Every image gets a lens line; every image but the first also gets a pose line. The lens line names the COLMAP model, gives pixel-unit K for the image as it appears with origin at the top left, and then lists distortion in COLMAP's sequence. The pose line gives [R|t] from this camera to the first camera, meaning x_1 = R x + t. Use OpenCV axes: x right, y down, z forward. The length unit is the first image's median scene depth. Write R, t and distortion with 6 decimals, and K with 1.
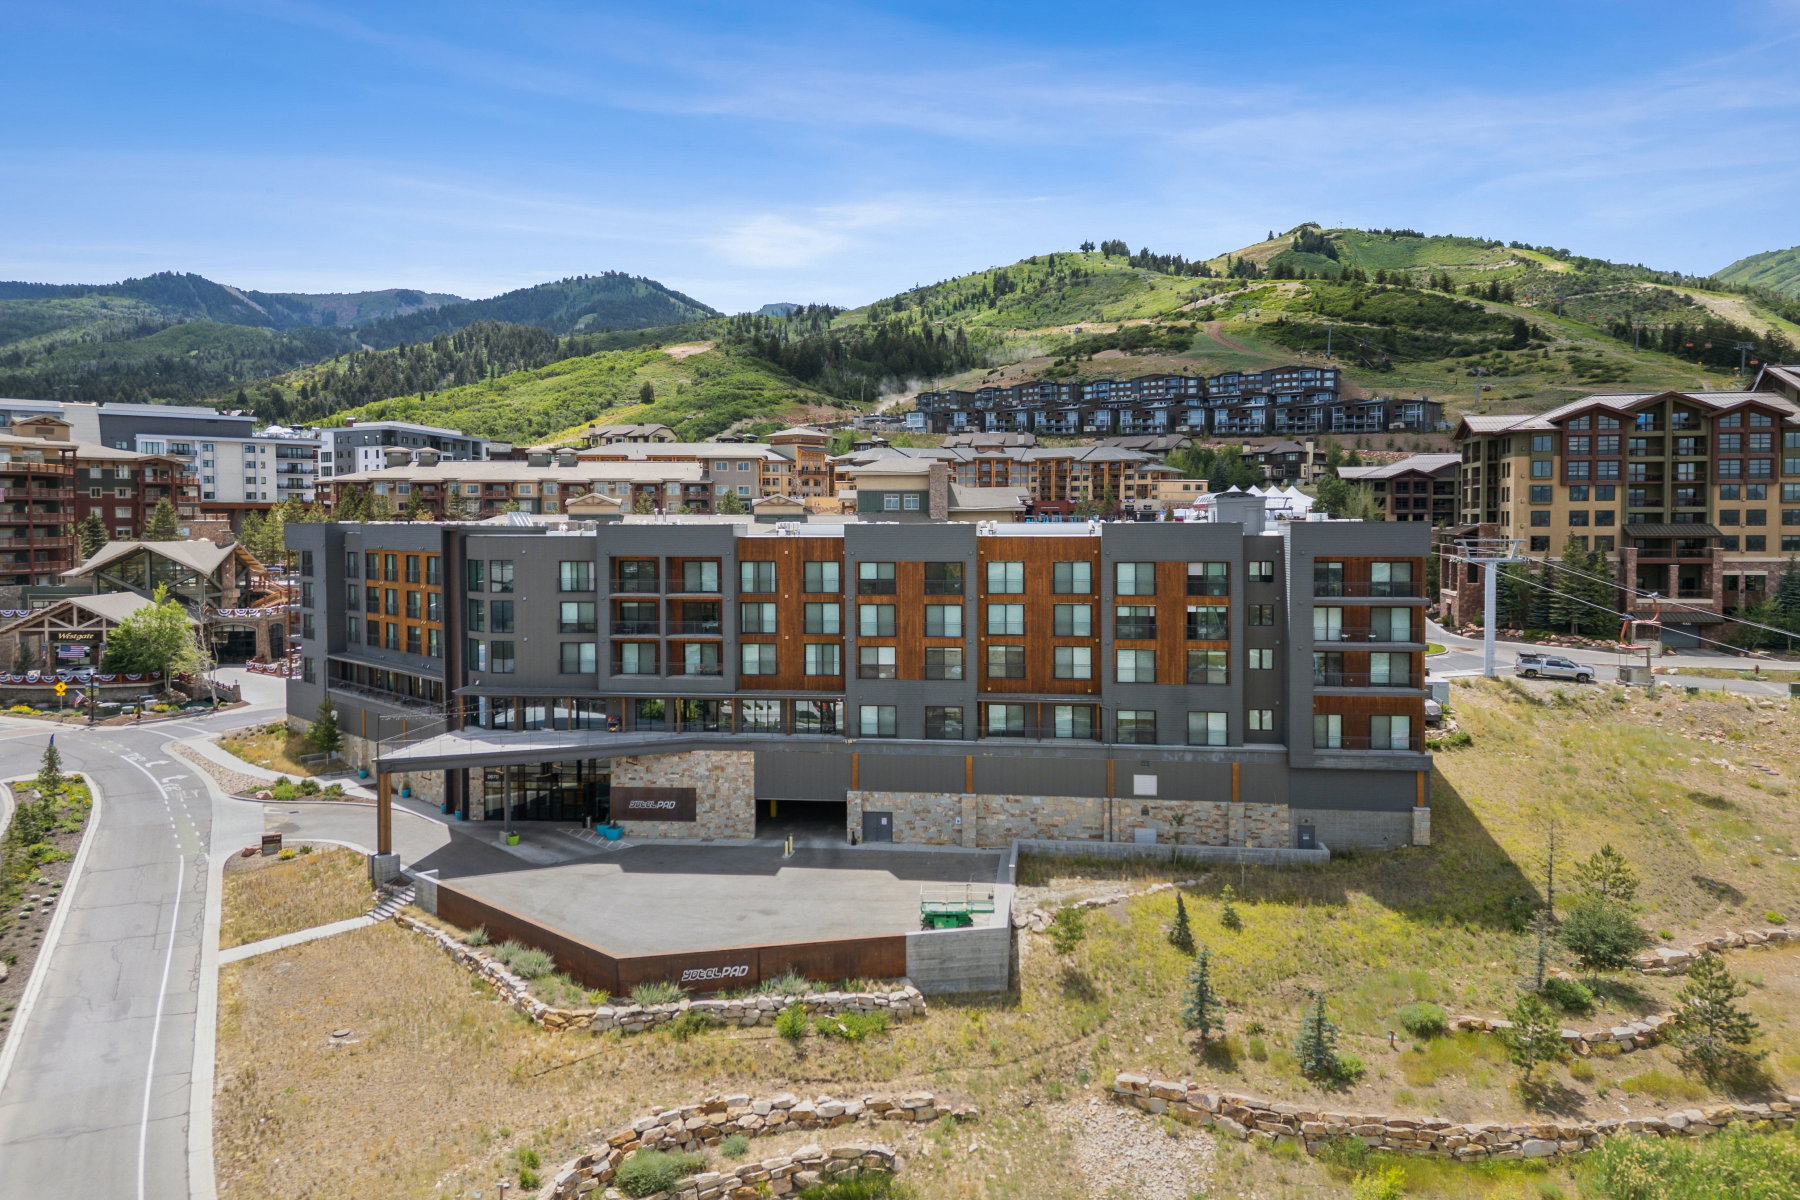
lens RADIAL K [[879.4, 0, 895.2], [0, 879.4, 586.8], [0, 0, 1]] dist [0.004834, -0.003787]
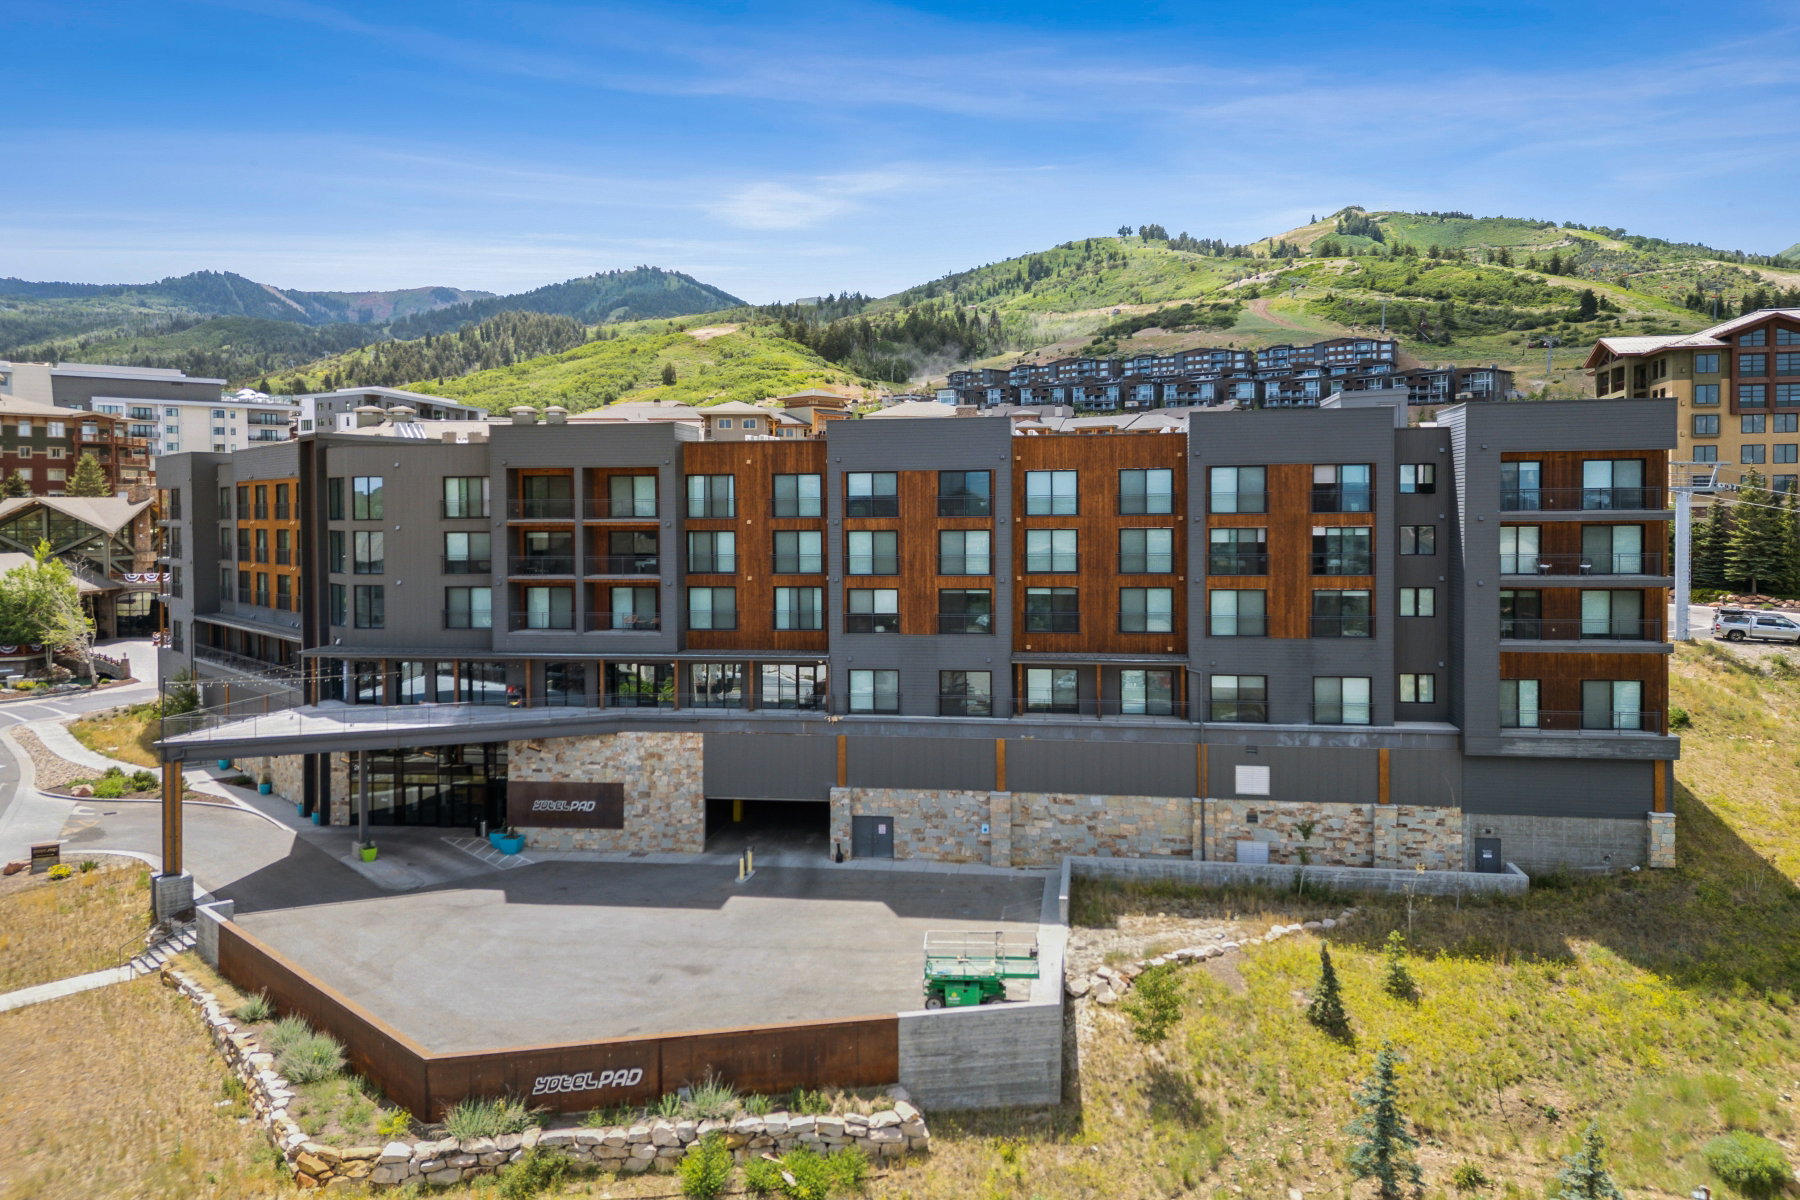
lens RADIAL K [[879.4, 0, 900.3], [0, 879.4, 608.8], [0, 0, 1]] dist [0.004834, -0.003787]
pose [[0.999416, -0.004901, -0.033817, 0.026830], [0.005984, 0.999470, 0.031996, 0.062255], [0.033642, -0.032180, 0.998916, 0.282747]]
